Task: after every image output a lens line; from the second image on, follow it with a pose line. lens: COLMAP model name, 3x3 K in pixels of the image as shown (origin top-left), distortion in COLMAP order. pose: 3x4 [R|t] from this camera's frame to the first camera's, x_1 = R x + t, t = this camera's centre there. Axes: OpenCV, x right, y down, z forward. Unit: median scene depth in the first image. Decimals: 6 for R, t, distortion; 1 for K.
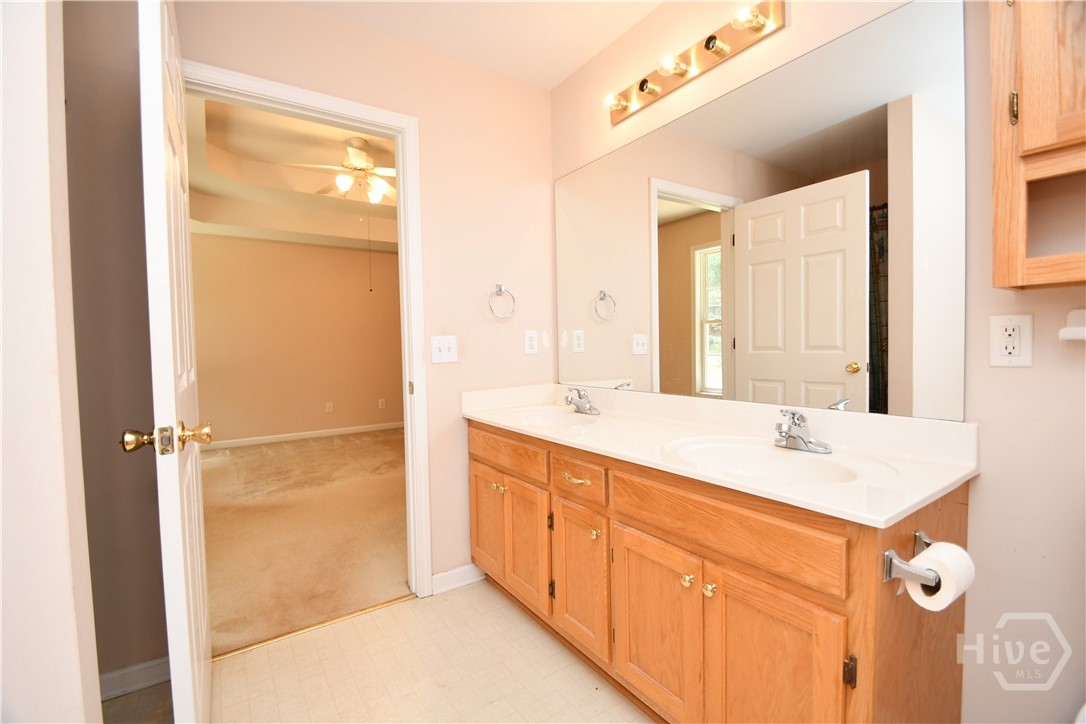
lens RADIAL K [[476.6, 0, 534.3], [0, 476.6, 362.1], [0, 0, 1]] dist [0.009822, -0.014652]
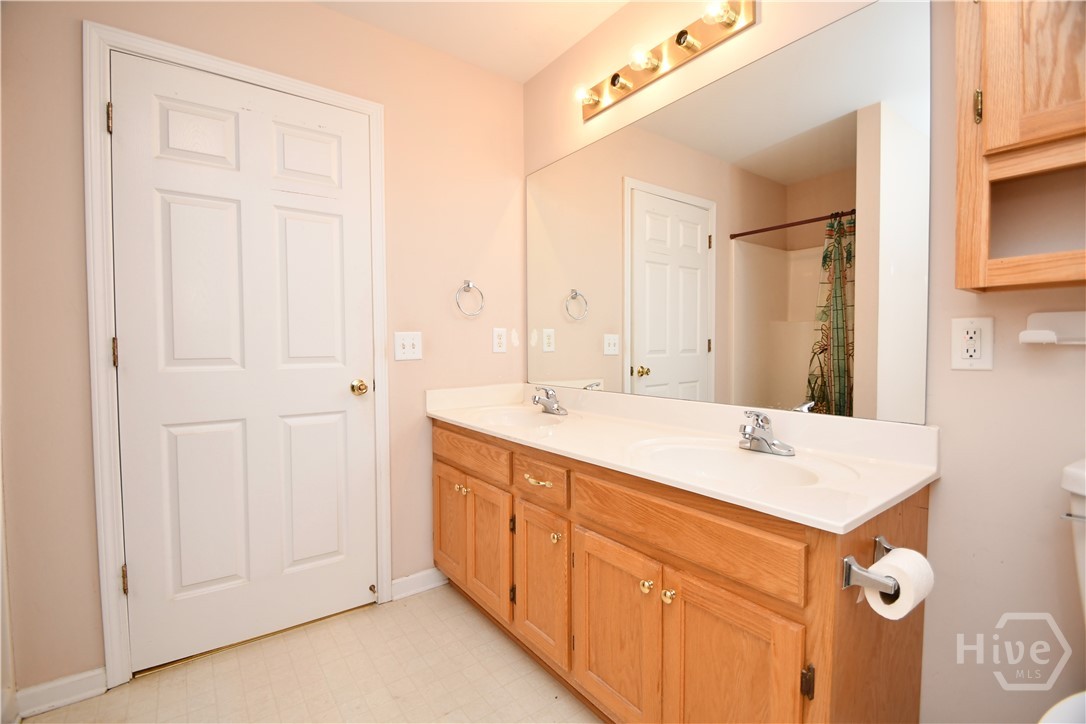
lens RADIAL K [[475.0, 0, 535.5], [0, 475.0, 362.2], [0, 0, 1]] dist [0.012301, -0.017450]
pose [[0.998880, 0.014882, 0.044920, 0.042169], [-0.014766, 0.999887, -0.002915, 0.008966], [-0.044958, 0.002249, 0.998986, 0.043788]]
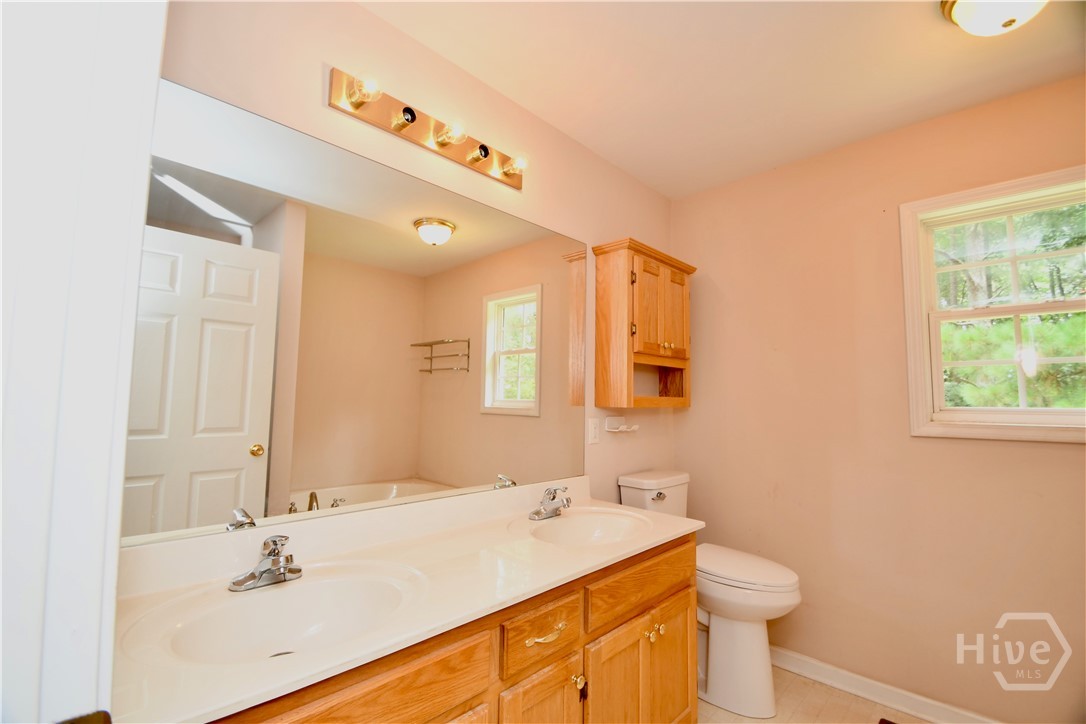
lens RADIAL K [[476.6, 0, 534.3], [0, 476.6, 362.1], [0, 0, 1]] dist [0.009822, -0.014652]
pose [[-0.216241, 0.104235, 0.970760, -0.806135], [0.025645, 0.994548, -0.101076, -0.118780], [-0.976003, 0.003039, -0.217735, 1.422165]]
